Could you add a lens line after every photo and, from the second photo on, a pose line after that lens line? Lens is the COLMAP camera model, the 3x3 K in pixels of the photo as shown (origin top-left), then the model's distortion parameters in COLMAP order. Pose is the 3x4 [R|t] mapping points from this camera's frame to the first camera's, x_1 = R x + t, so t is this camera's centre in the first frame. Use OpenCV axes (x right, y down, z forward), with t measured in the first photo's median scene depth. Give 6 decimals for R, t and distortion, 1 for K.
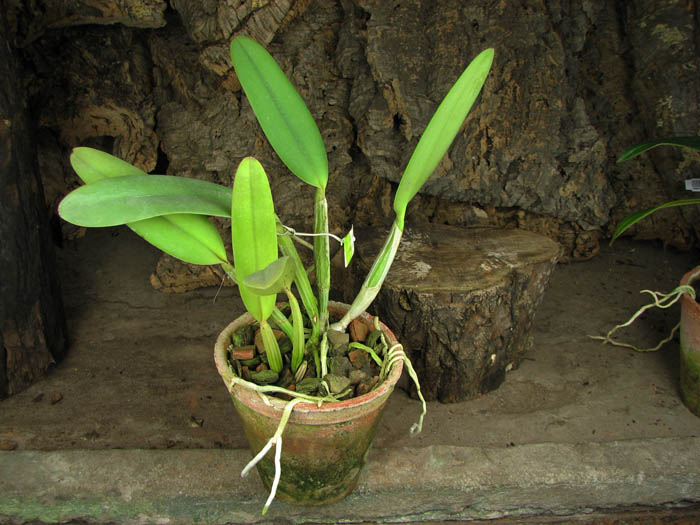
lens RADIAL K [[760.8, 0, 340.1], [0, 760.8, 287.8], [0, 0, 1]] dist [-0.204361, 0.278803]
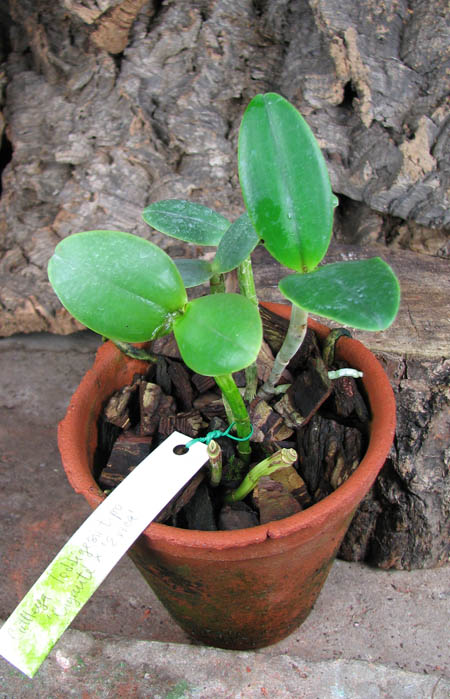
lens RADIAL K [[853.5, 0, 164.2], [0, 853.5, 314.2], [0, 0, 1]] dist [-0.208531, 0.274775]
pose [[0.980562, 0.074914, -0.181347, 0.065369], [-0.088823, 0.993597, -0.069828, 0.022960], [0.174955, 0.084578, 0.980937, 0.310735]]
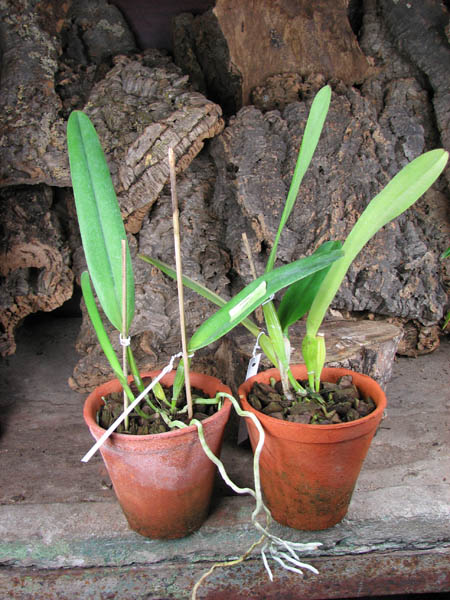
lens RADIAL K [[652.7, 0, 207.0], [0, 652.7, 288.8], [0, 0, 1]] dist [-0.200449, 0.265180]
pose [[0.998139, -0.051955, -0.031935, 0.012696], [0.043426, 0.973172, -0.225943, 0.087327], [0.042817, 0.224135, 0.973617, -0.039431]]
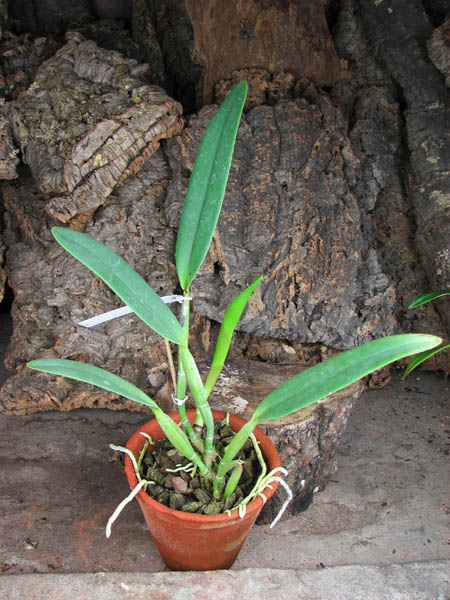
lens RADIAL K [[652.7, 0, 207.0], [0, 652.7, 288.8], [0, 0, 1]] dist [-0.200449, 0.265180]
pose [[0.996976, 0.023653, 0.074017, -0.012613], [-0.011901, 0.987787, -0.155356, -0.035146], [-0.076788, 0.154006, 0.985082, 0.026052]]
